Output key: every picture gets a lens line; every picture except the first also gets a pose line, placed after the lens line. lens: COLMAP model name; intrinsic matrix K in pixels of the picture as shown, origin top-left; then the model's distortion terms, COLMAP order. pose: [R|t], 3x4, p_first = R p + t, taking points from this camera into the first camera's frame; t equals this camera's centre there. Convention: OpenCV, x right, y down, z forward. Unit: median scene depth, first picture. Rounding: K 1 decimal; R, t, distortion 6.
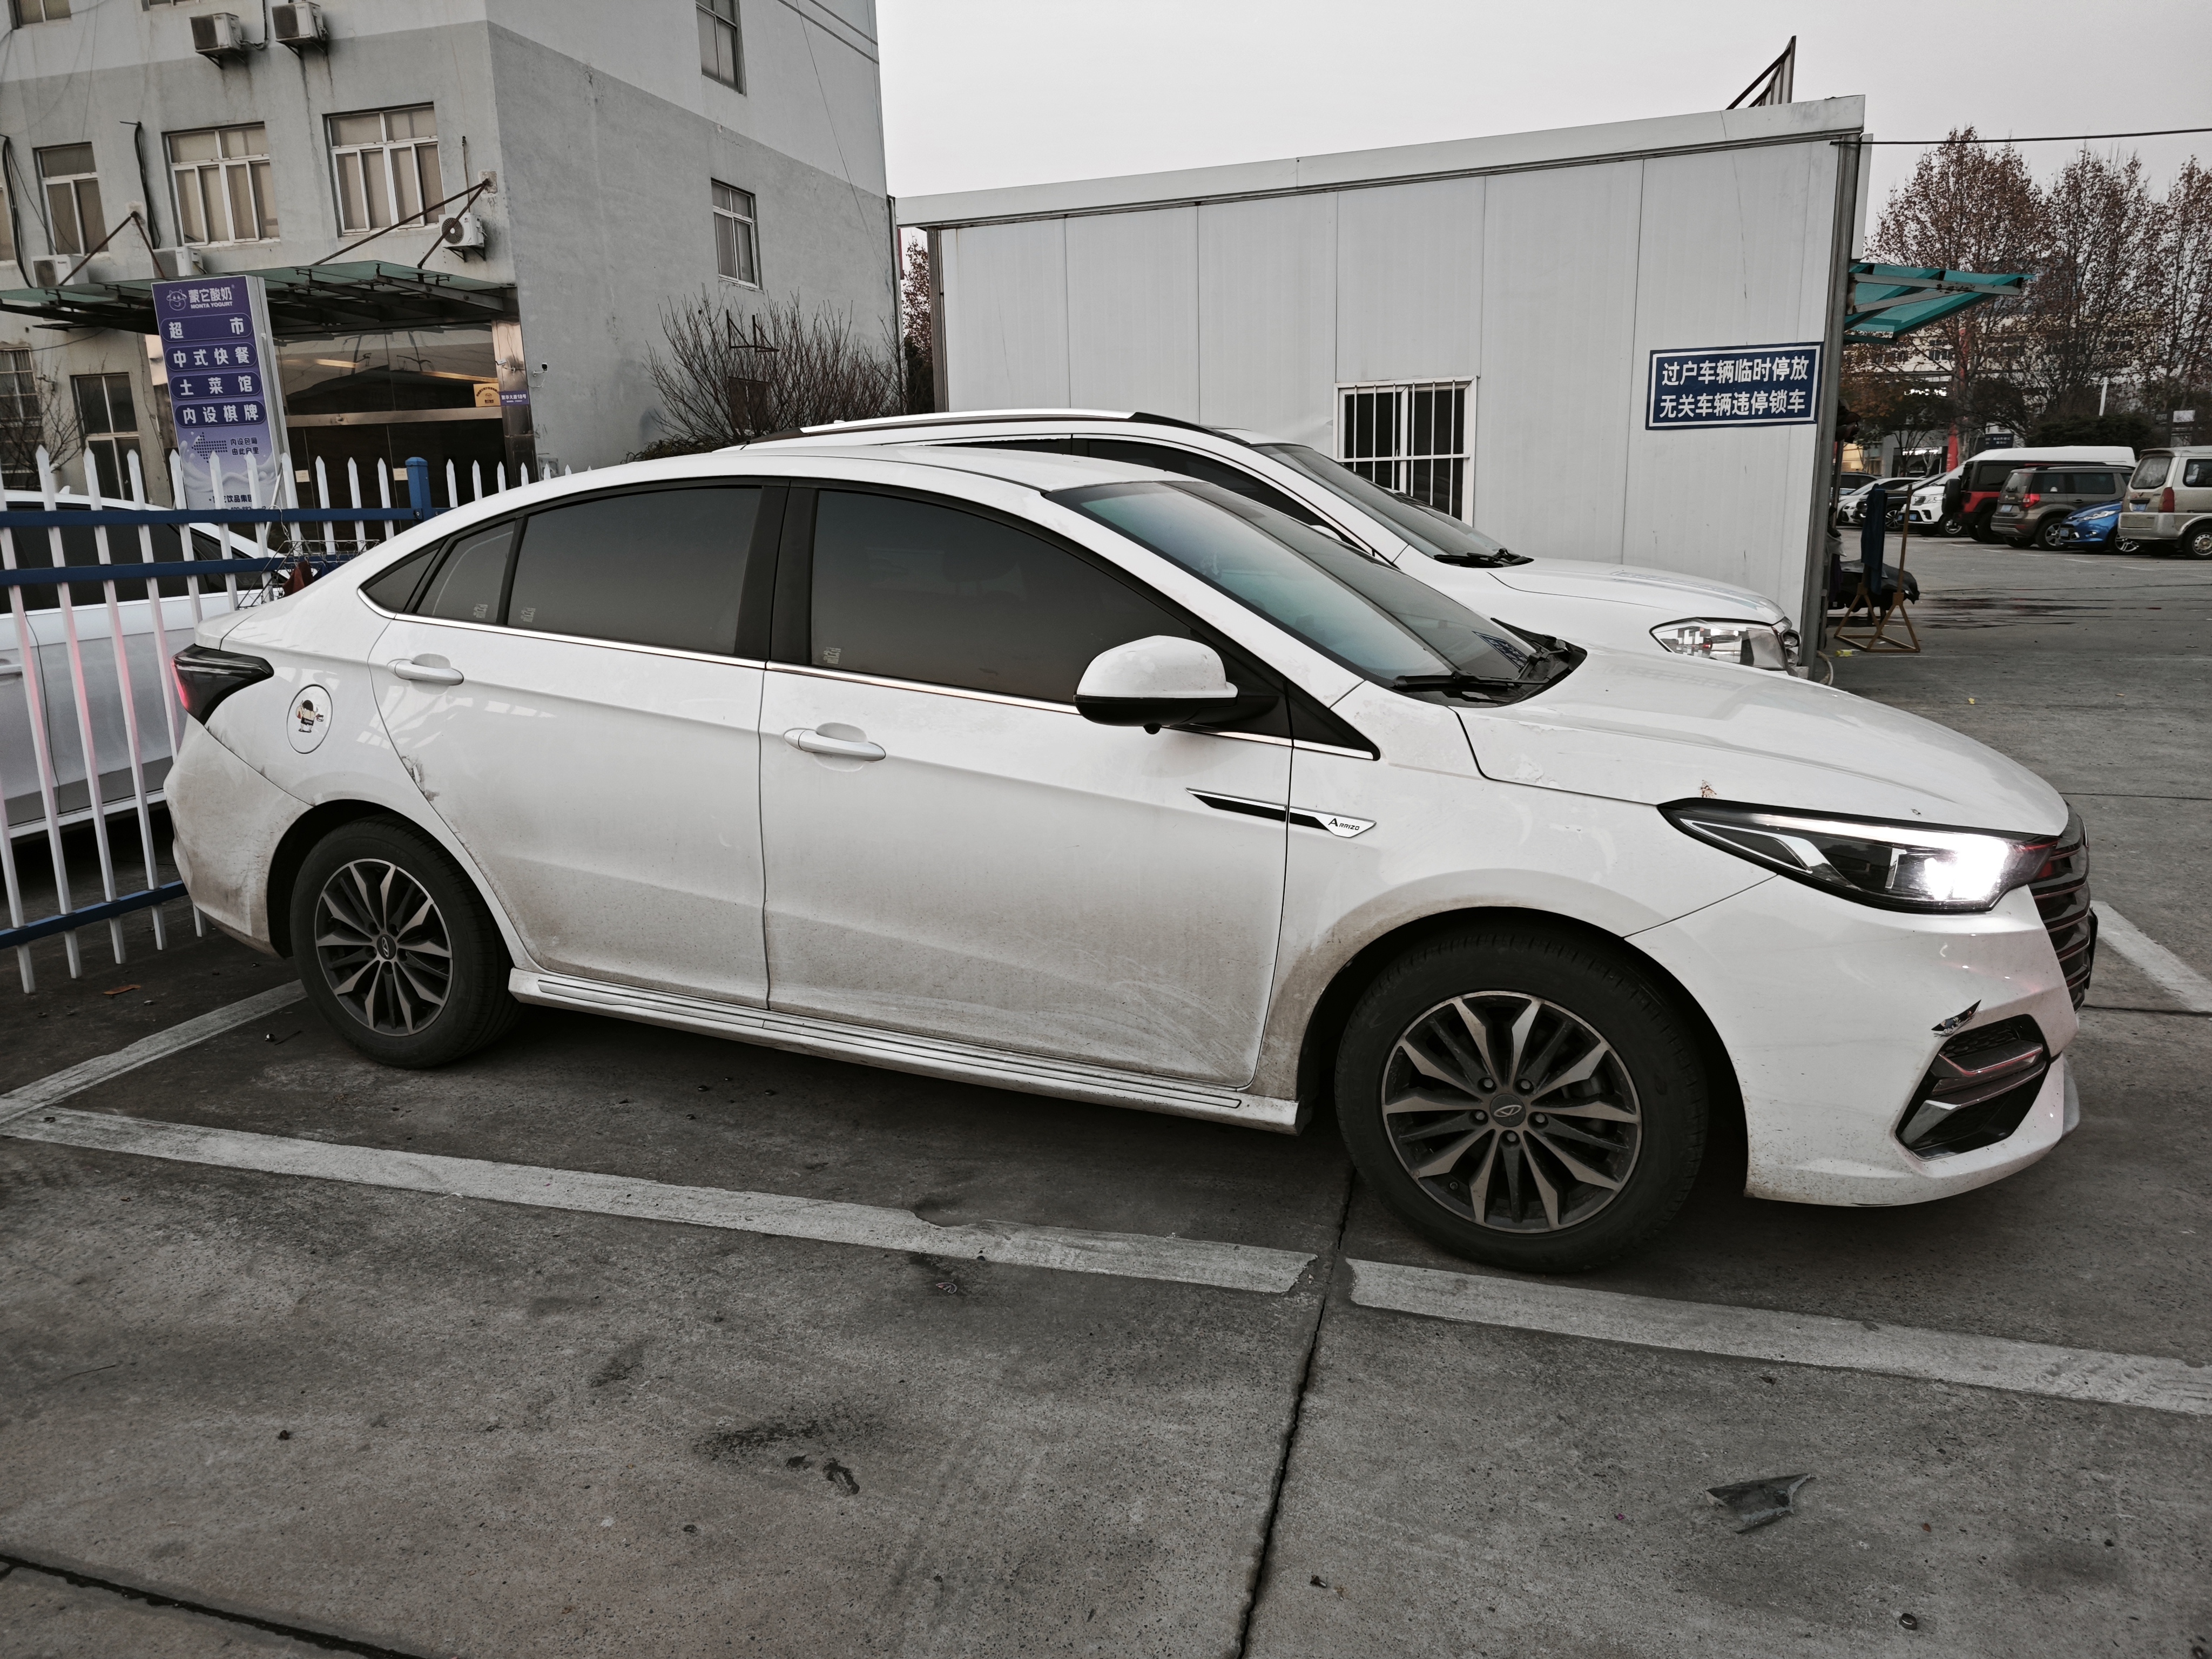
lens RADIAL K [[1496.9, 0, 1109.3], [0, 1496.9, 822.3], [0, 0, 1]] dist [0.034143, -0.016482]
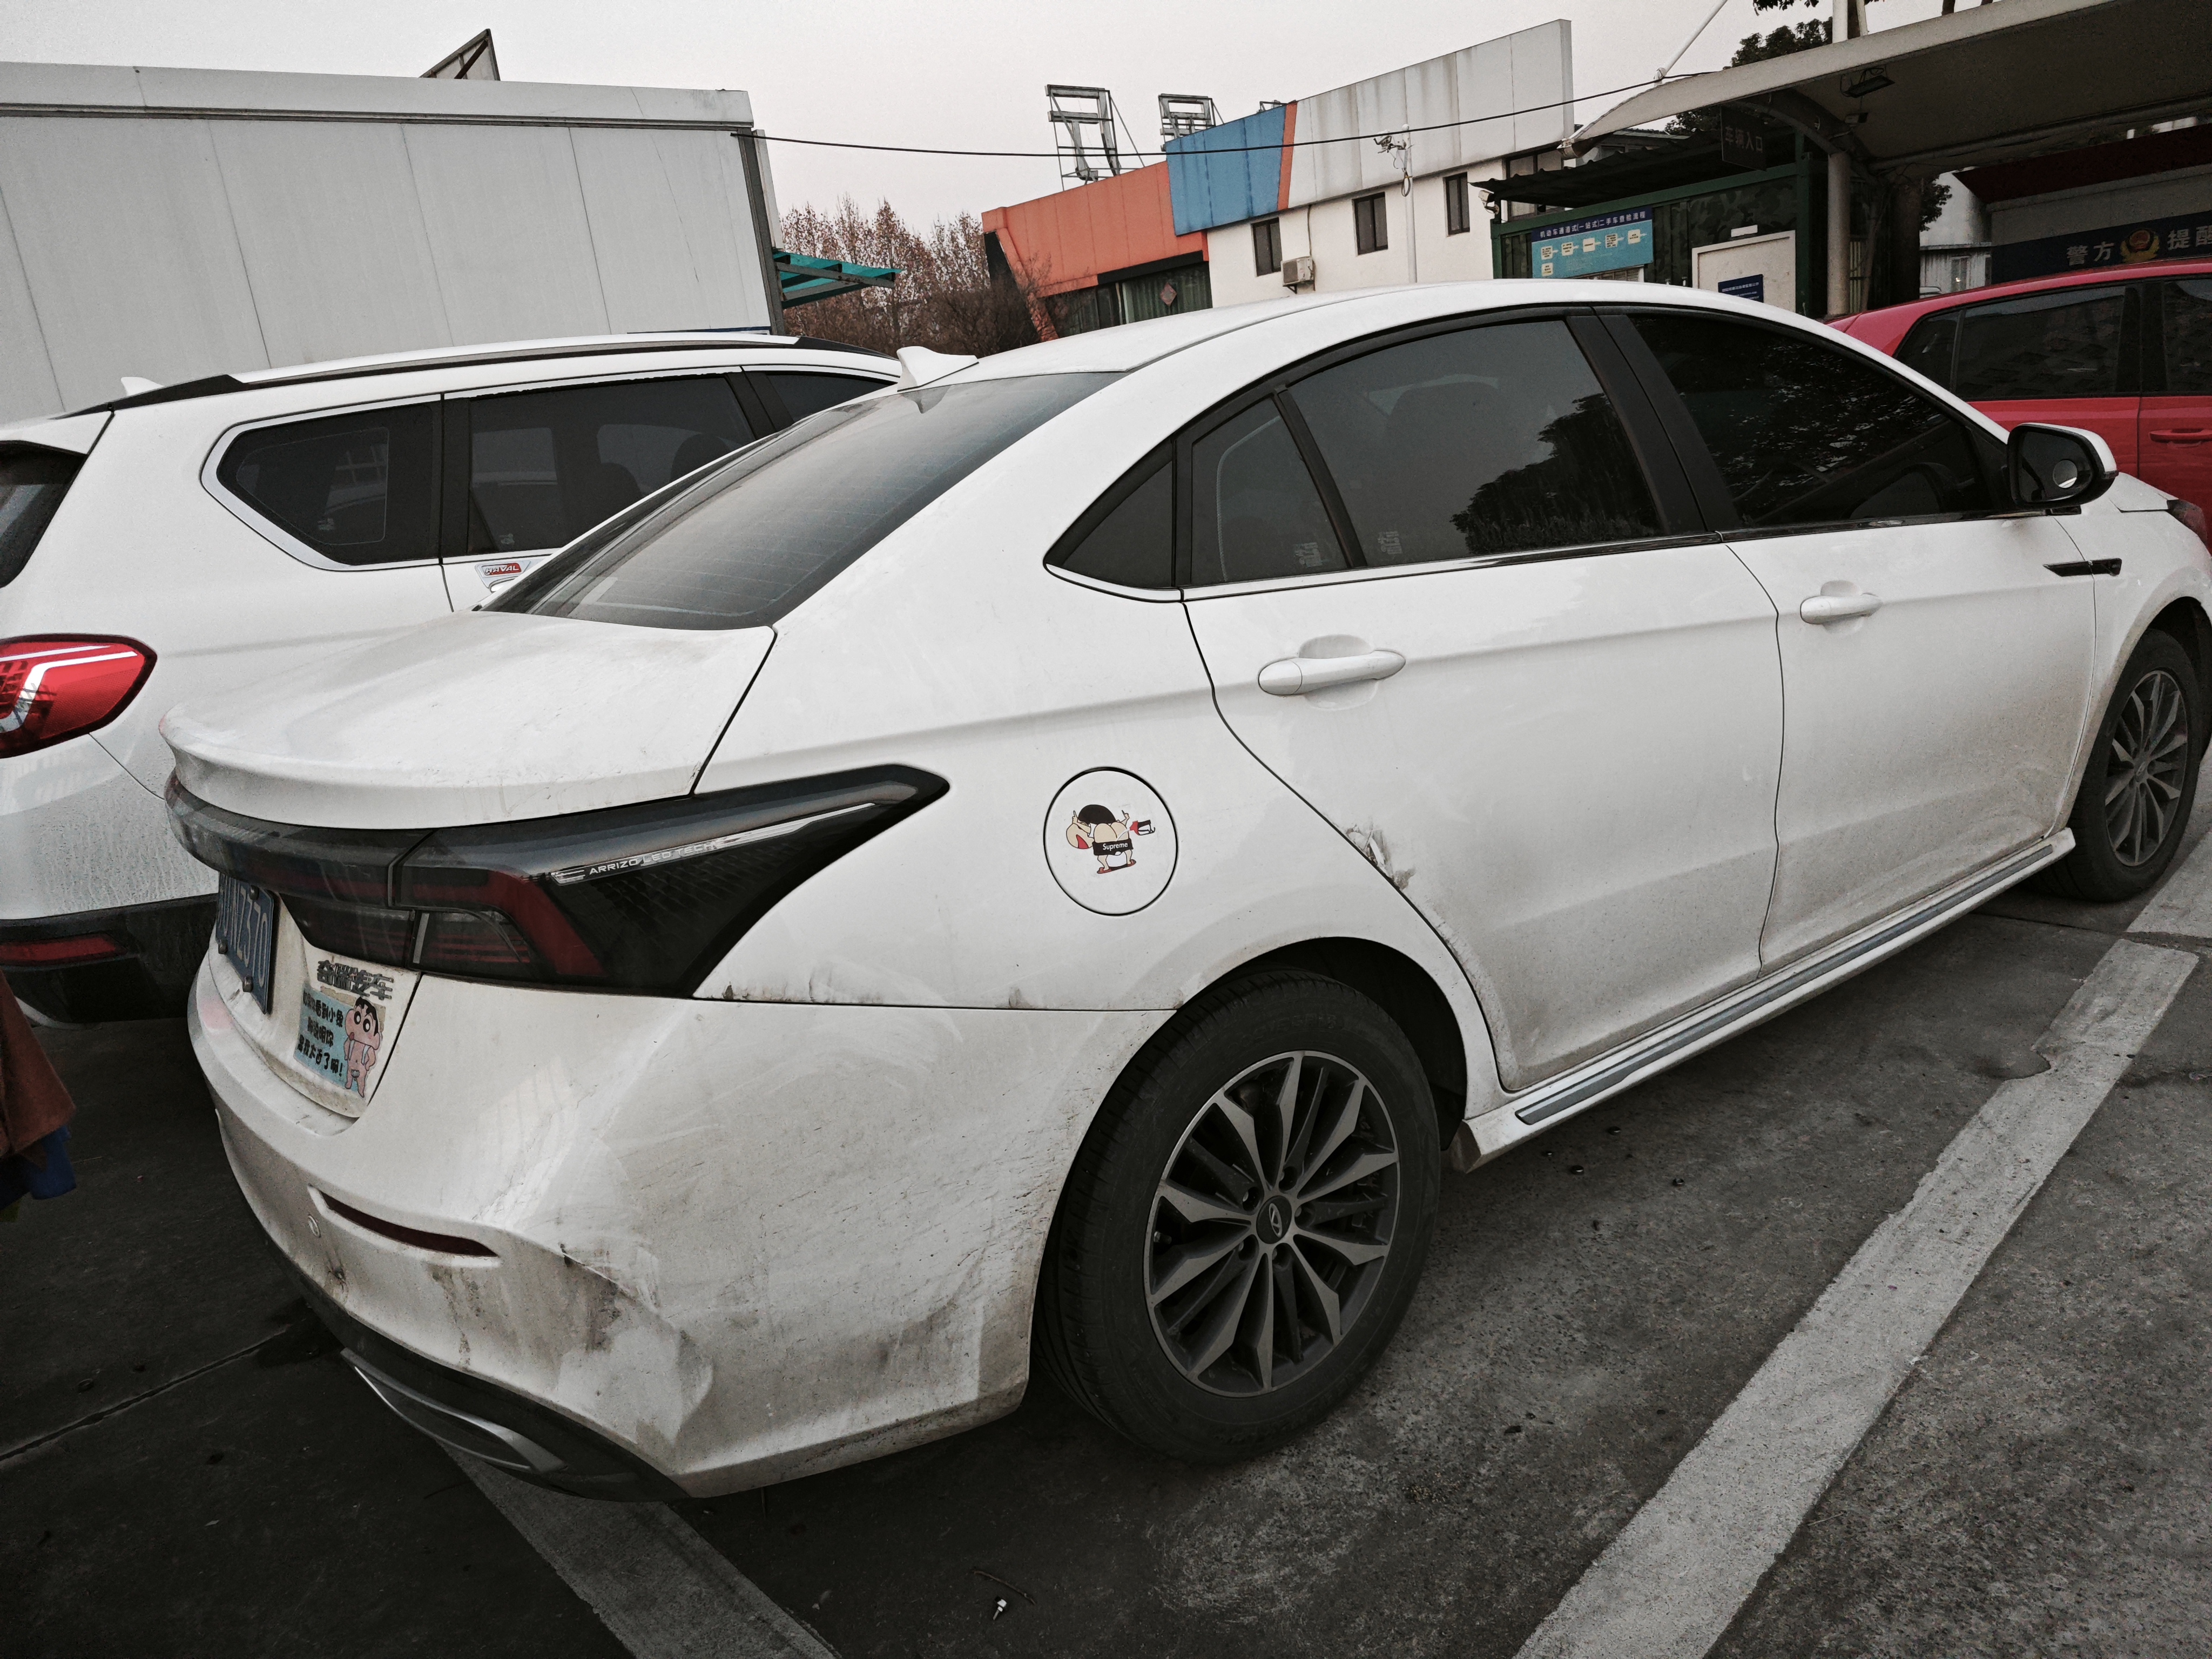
lens RADIAL K [[1496.9, 0, 1110.9], [0, 1496.9, 832.4], [0, 0, 1]] dist [0.034143, -0.016482]
pose [[0.499442, -0.266412, 0.824368, -0.970578], [0.291767, 0.947683, 0.129497, -0.139425], [-0.815739, 0.175847, 0.551043, 0.790057]]
